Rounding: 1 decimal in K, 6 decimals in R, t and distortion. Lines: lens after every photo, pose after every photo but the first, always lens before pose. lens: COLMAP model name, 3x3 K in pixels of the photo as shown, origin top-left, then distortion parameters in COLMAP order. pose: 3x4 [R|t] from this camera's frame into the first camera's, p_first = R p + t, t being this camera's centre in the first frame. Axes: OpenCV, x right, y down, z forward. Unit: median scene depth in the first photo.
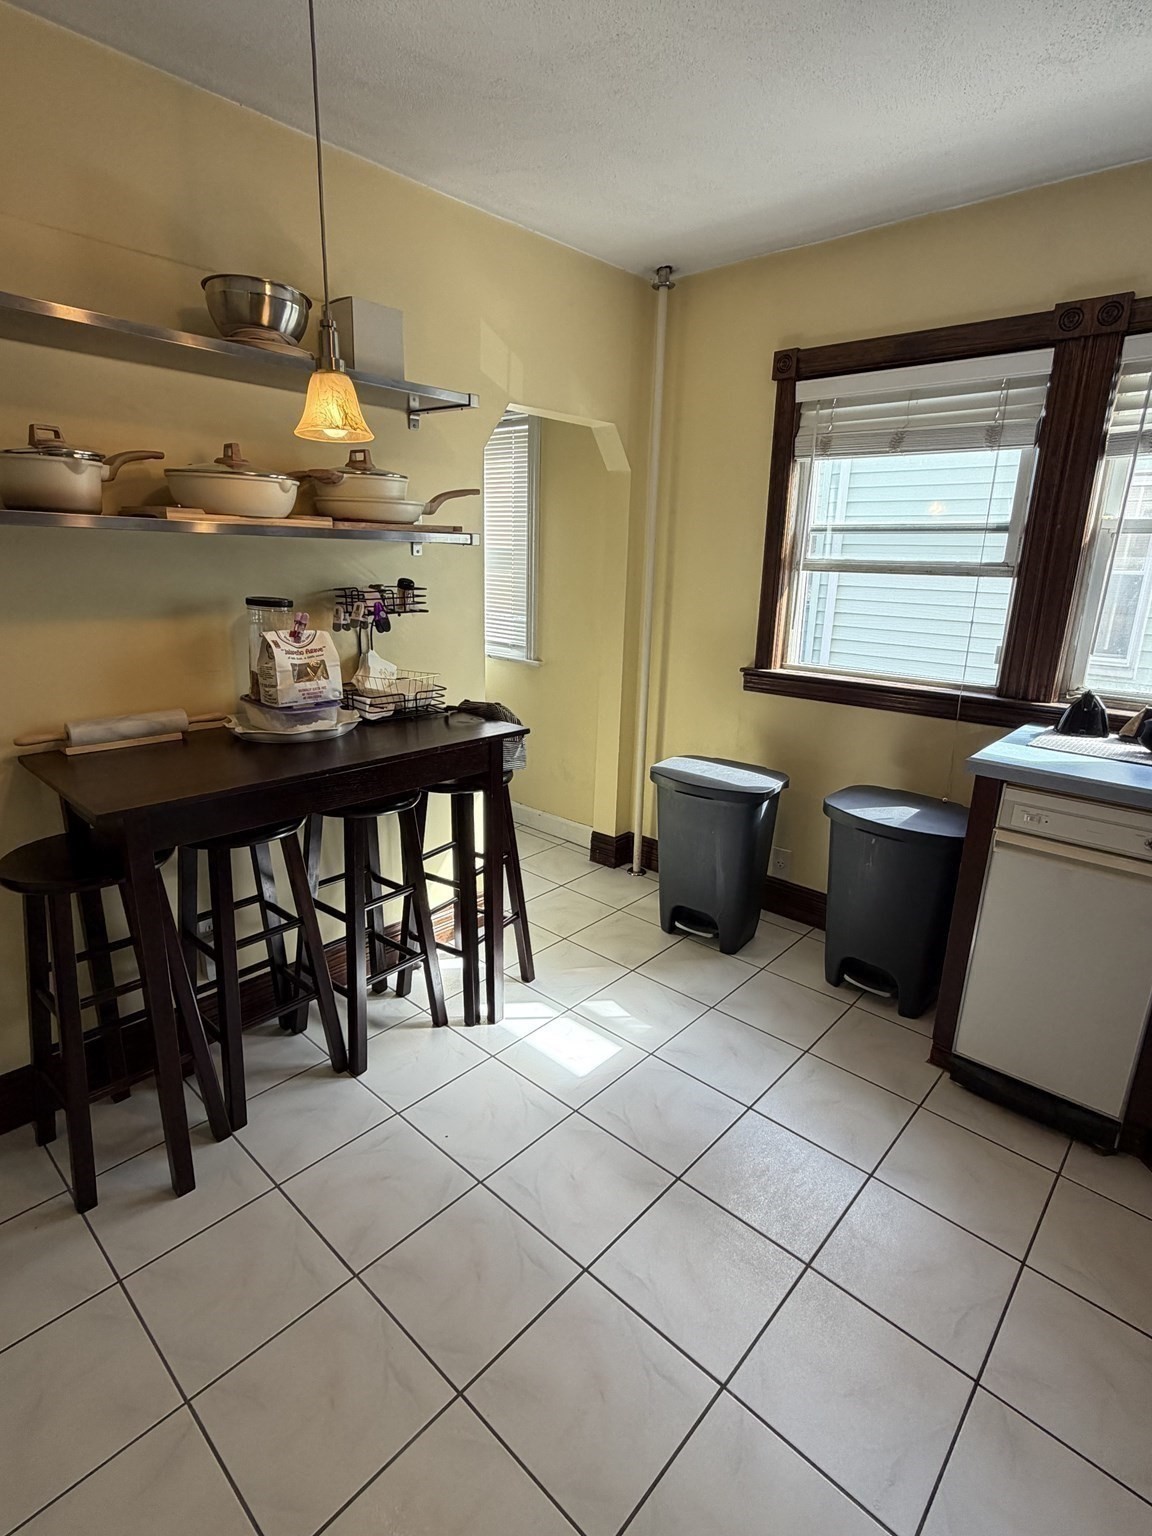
lens RADIAL K [[770.2, 0, 575.1], [0, 770.2, 765.9], [0, 0, 1]] dist [0.012124, -0.000631]
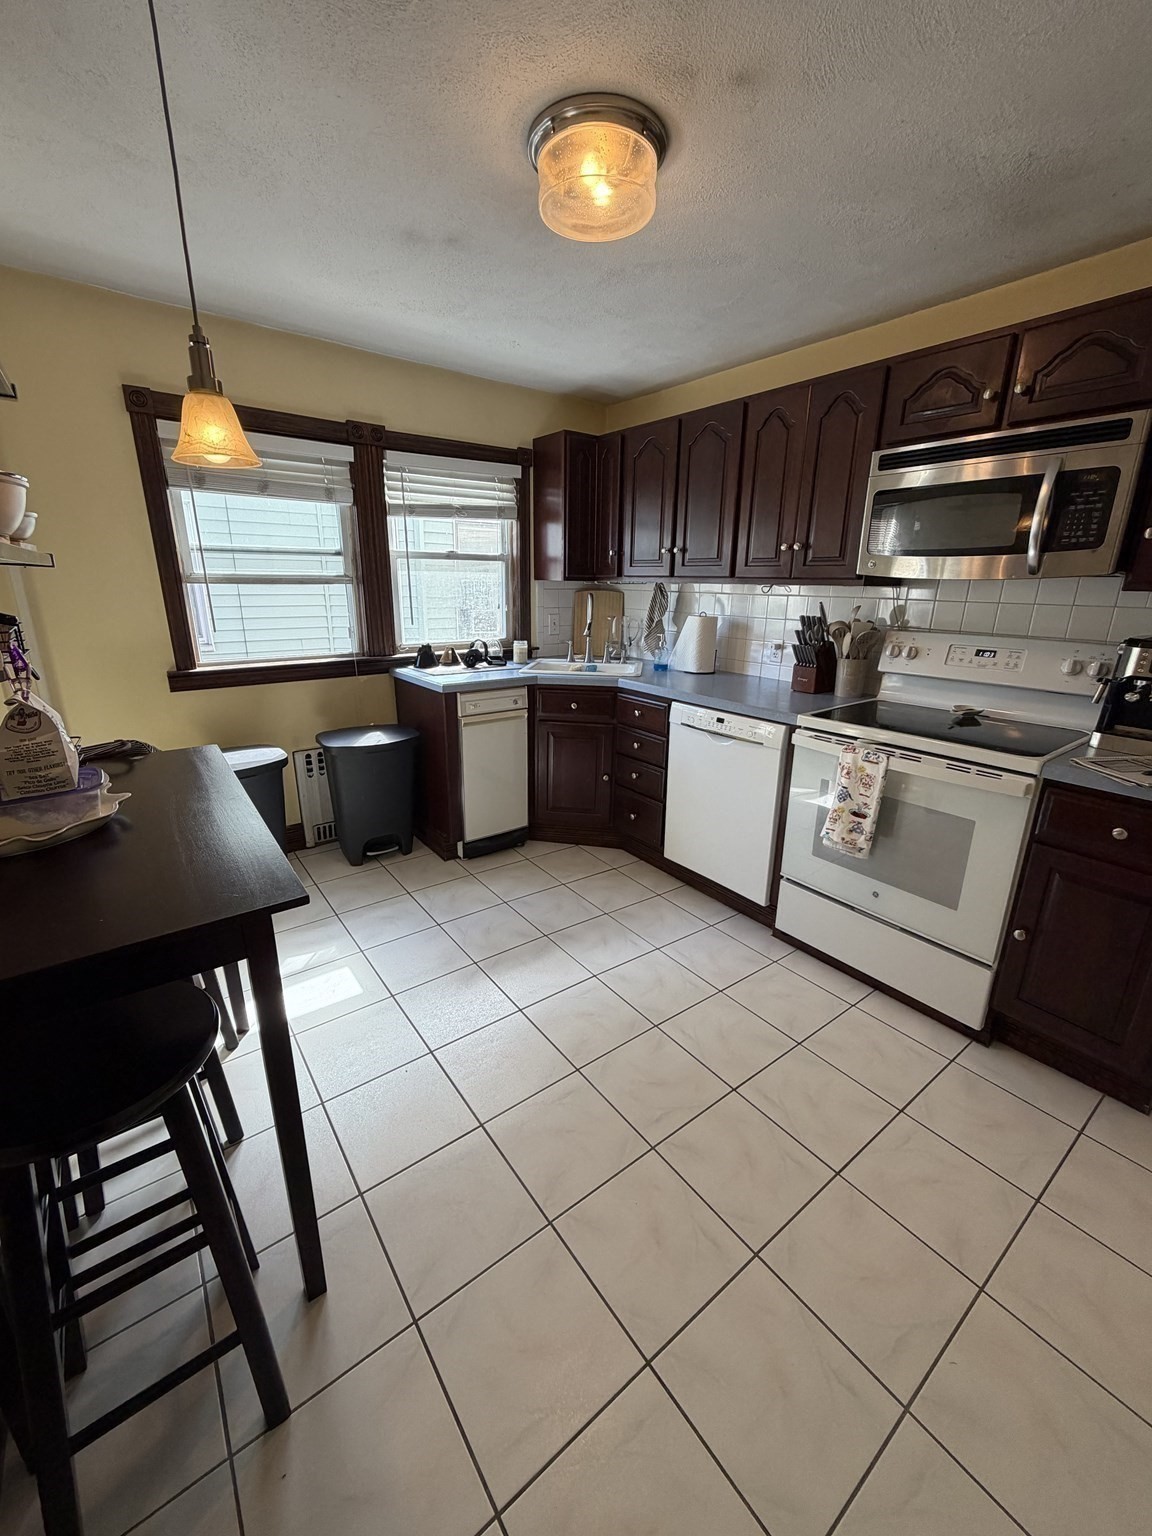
lens RADIAL K [[615.3, 0, 574.9], [0, 615.3, 768.0], [0, 0, 1]] dist [0.001922, 0.000082]
pose [[0.189034, -0.314265, 0.930324, -0.721902], [0.252613, 0.931084, 0.263192, -0.111264], [-0.948922, 0.185259, 0.255394, 0.311117]]
